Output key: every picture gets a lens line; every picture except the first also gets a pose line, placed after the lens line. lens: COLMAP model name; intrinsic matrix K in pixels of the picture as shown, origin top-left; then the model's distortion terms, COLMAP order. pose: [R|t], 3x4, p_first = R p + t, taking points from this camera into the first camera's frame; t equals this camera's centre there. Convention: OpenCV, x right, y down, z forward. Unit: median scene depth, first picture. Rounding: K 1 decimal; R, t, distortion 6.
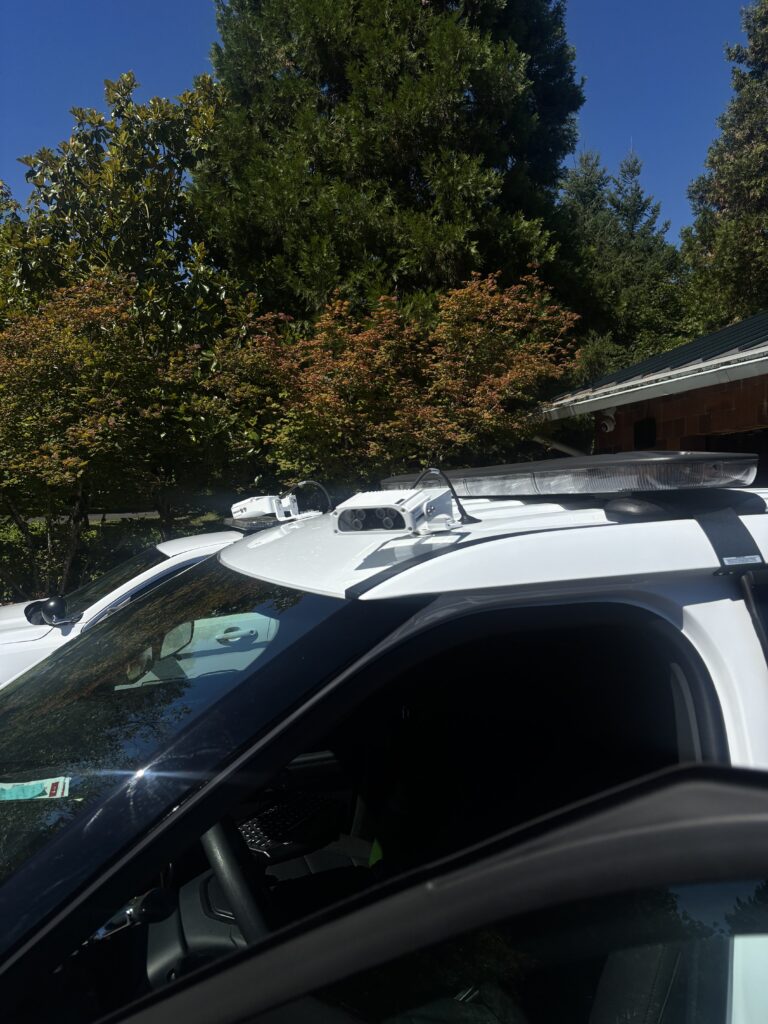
lens RADIAL K [[848.6, 0, 384.8], [0, 848.6, 514.8], [0, 0, 1]] dist [0.037277, -0.044296]
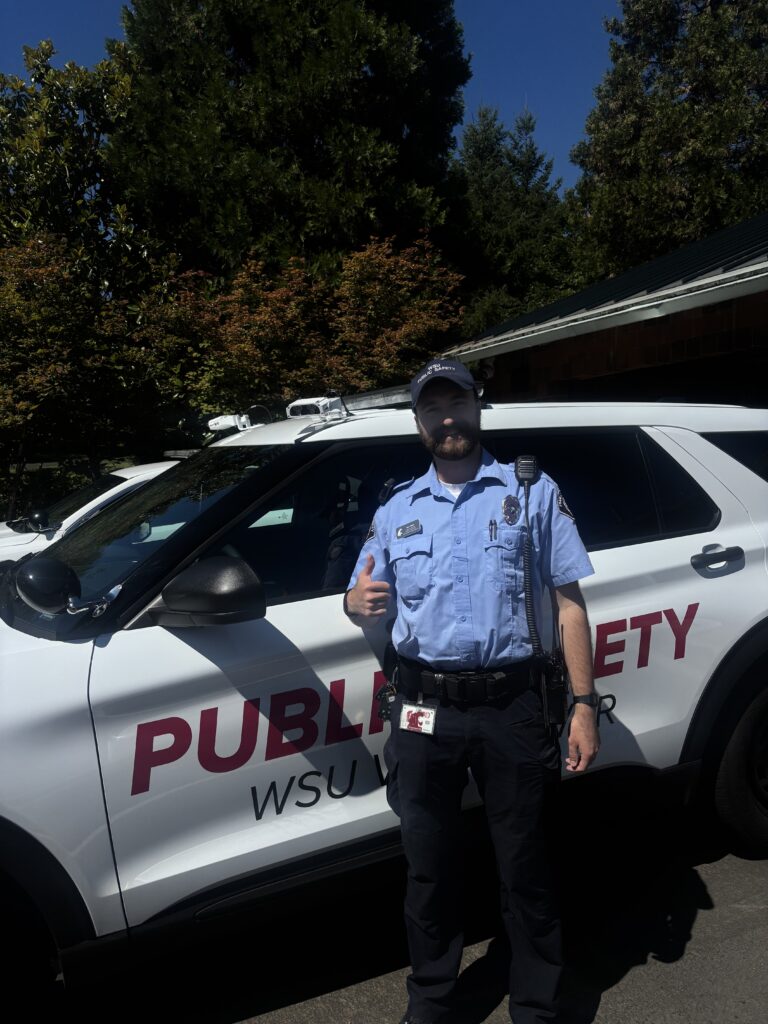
lens RADIAL K [[848.6, 0, 385.6], [0, 848.6, 508.8], [0, 0, 1]] dist [0.037277, -0.044296]
pose [[0.994231, -0.021236, 0.105138, -0.004874], [0.015697, 0.998459, 0.053236, 0.016051], [-0.106107, -0.051278, 0.993032, -0.136892]]
